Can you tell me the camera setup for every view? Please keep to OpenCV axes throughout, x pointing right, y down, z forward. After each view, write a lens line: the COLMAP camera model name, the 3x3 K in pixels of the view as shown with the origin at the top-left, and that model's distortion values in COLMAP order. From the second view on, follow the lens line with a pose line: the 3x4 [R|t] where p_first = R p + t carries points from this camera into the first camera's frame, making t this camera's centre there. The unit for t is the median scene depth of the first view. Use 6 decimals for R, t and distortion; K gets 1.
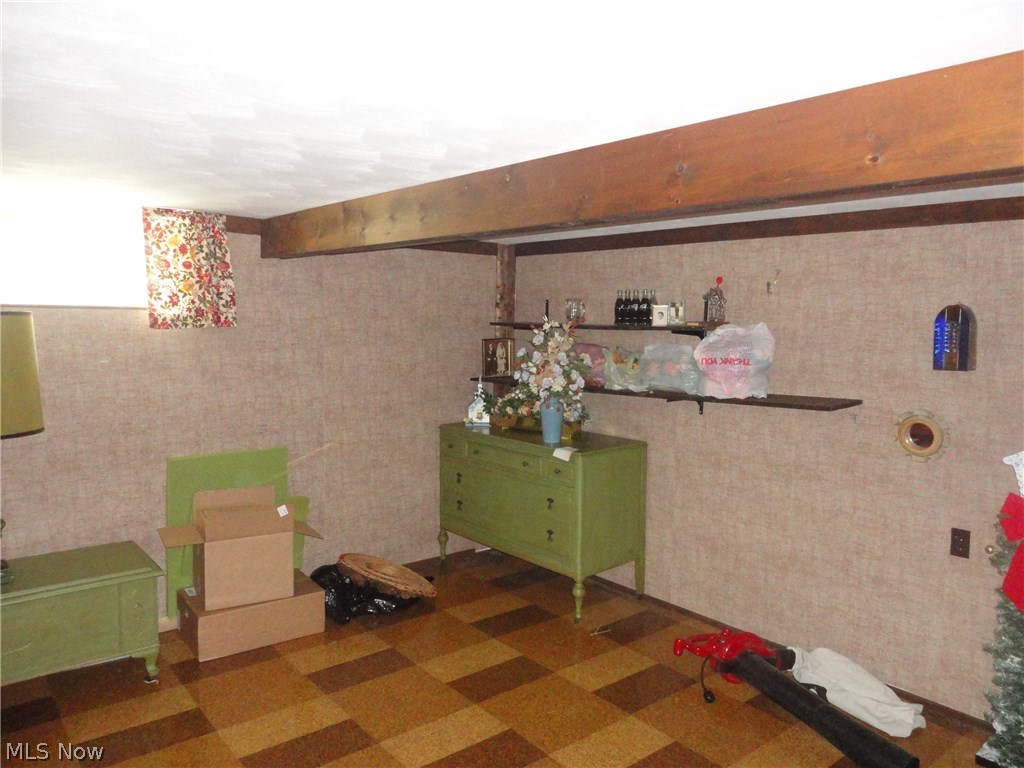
lens RADIAL K [[762.7, 0, 505.1], [0, 762.7, 379.9], [0, 0, 1]] dist [-0.000455, 0.001722]
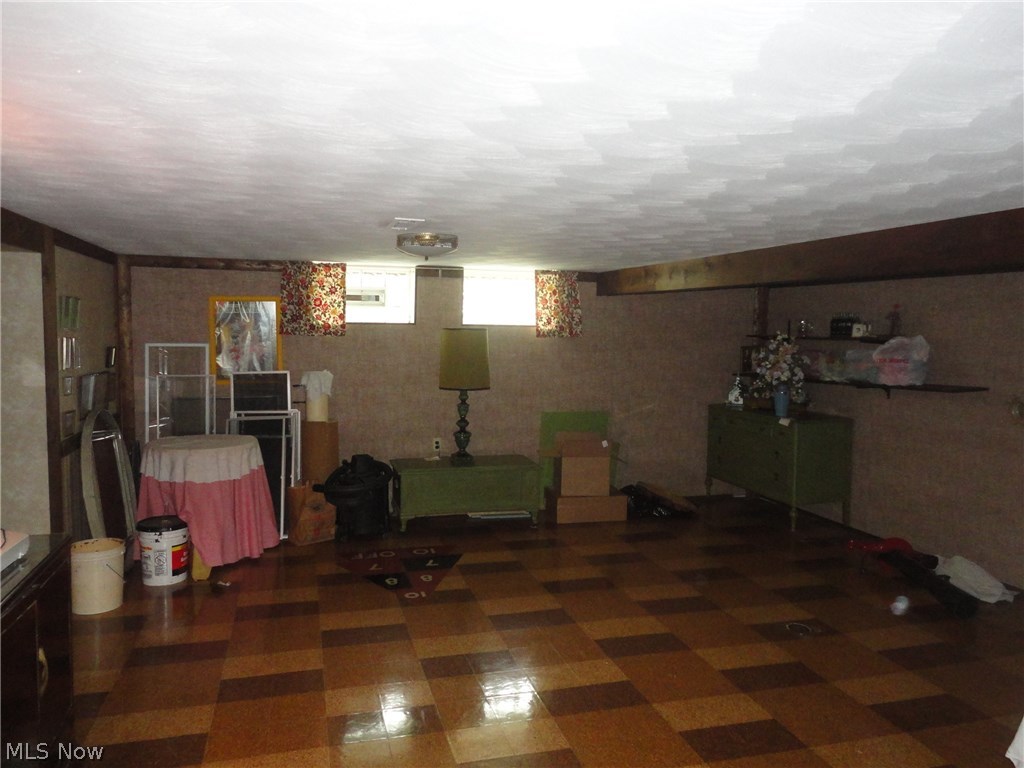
lens RADIAL K [[762.7, 0, 505.1], [0, 762.7, 379.9], [0, 0, 1]] dist [-0.000455, 0.001722]
pose [[0.918807, 0.026686, -0.393804, 0.157514], [-0.033814, 0.999366, -0.011172, 0.049374], [0.393256, 0.023581, 0.919127, -0.605472]]
